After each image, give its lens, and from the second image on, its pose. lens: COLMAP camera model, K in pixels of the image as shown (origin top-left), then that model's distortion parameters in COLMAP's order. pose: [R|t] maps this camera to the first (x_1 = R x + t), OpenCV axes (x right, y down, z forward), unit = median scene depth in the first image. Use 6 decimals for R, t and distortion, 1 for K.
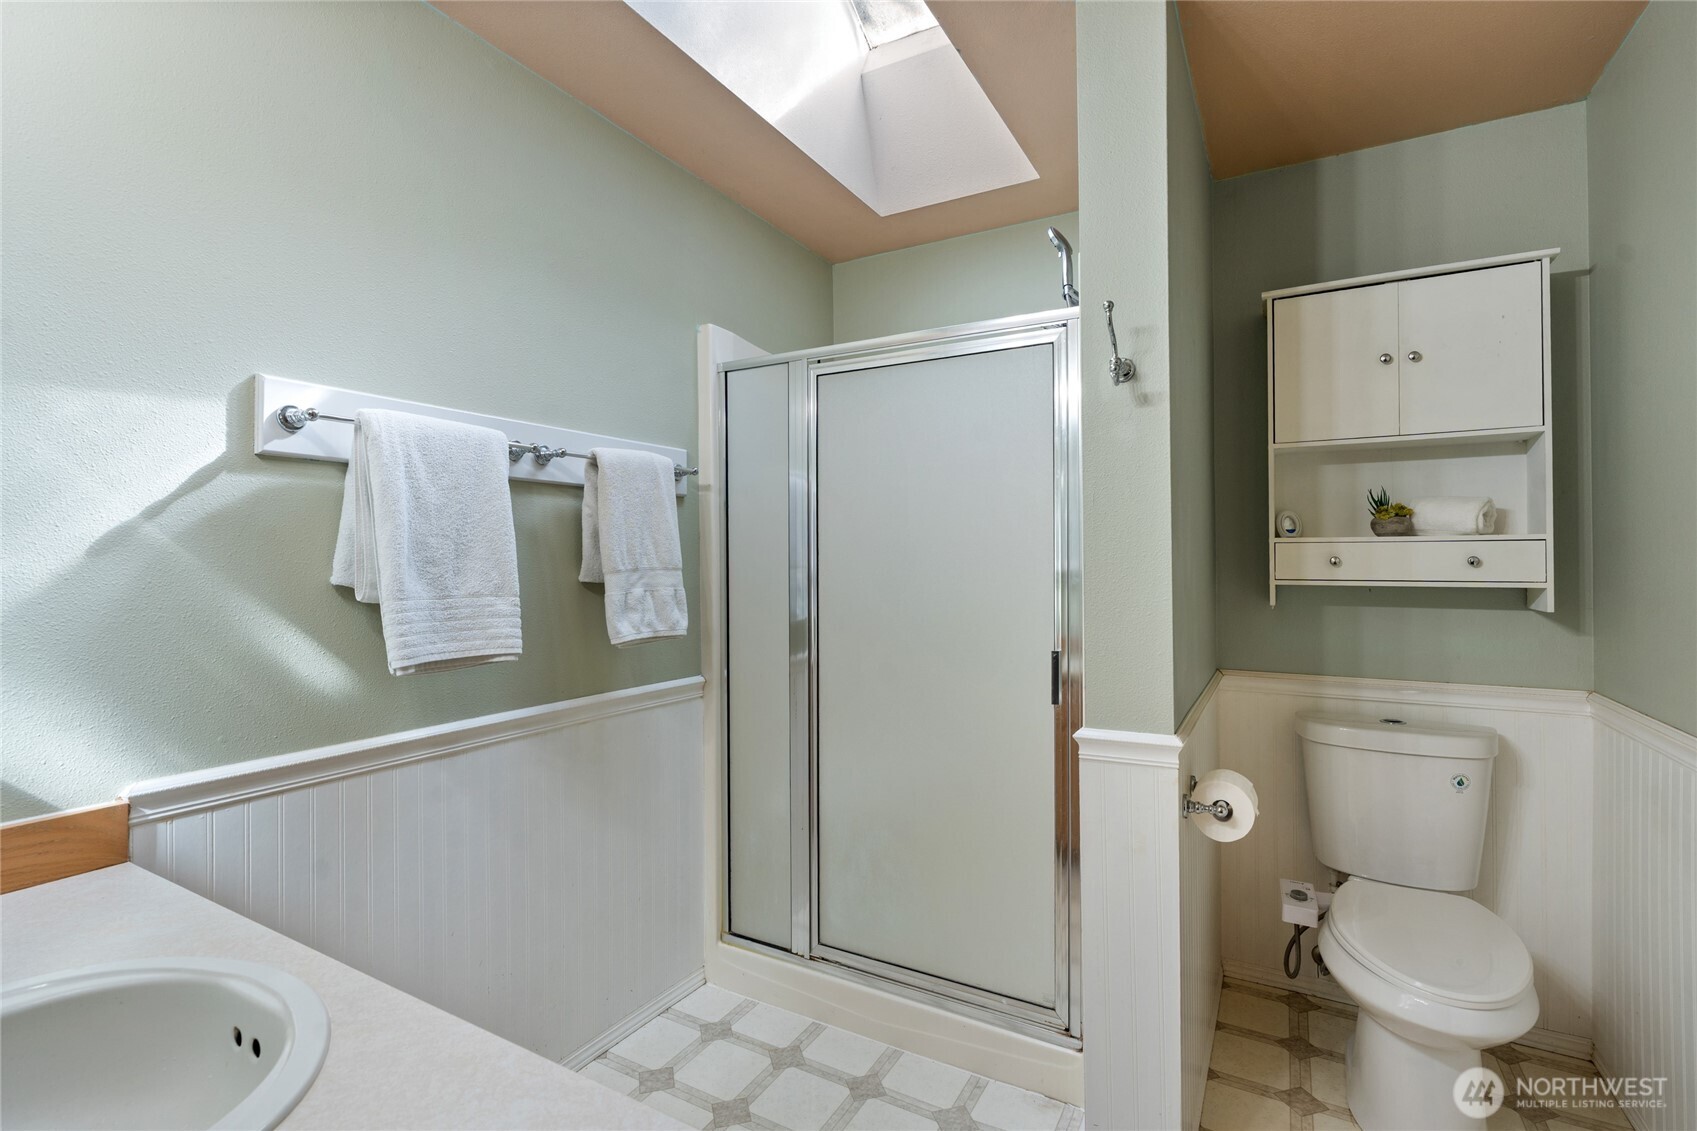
lens RADIAL K [[770.1, 0, 857.1], [0, 770.1, 566.1], [0, 0, 1]] dist [-0.010022, 0.003590]
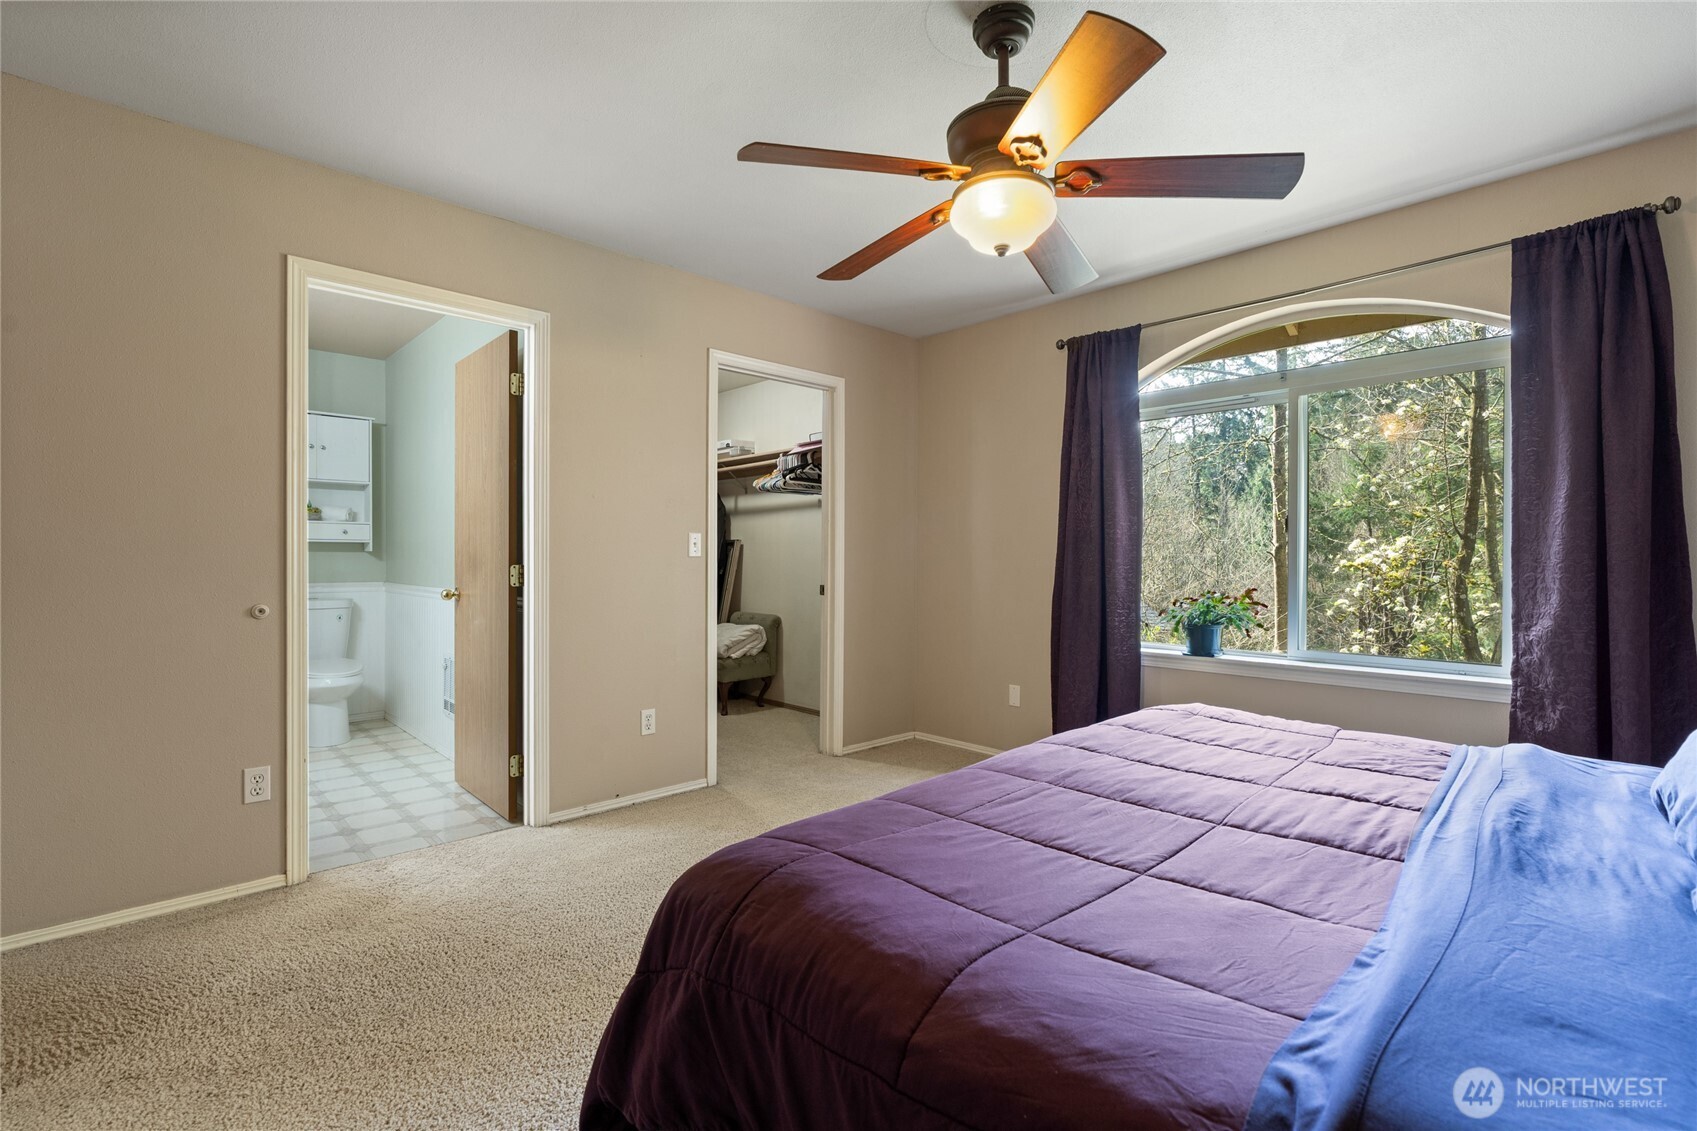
lens RADIAL K [[770.1, 0, 858.7], [0, 770.1, 556.6], [0, 0, 1]] dist [-0.010022, 0.003590]
pose [[0.272420, -0.000916, 0.962178, -1.184352], [-0.009786, 0.999945, 0.003723, 0.049831], [-0.962129, -0.010430, 0.272396, -1.339936]]
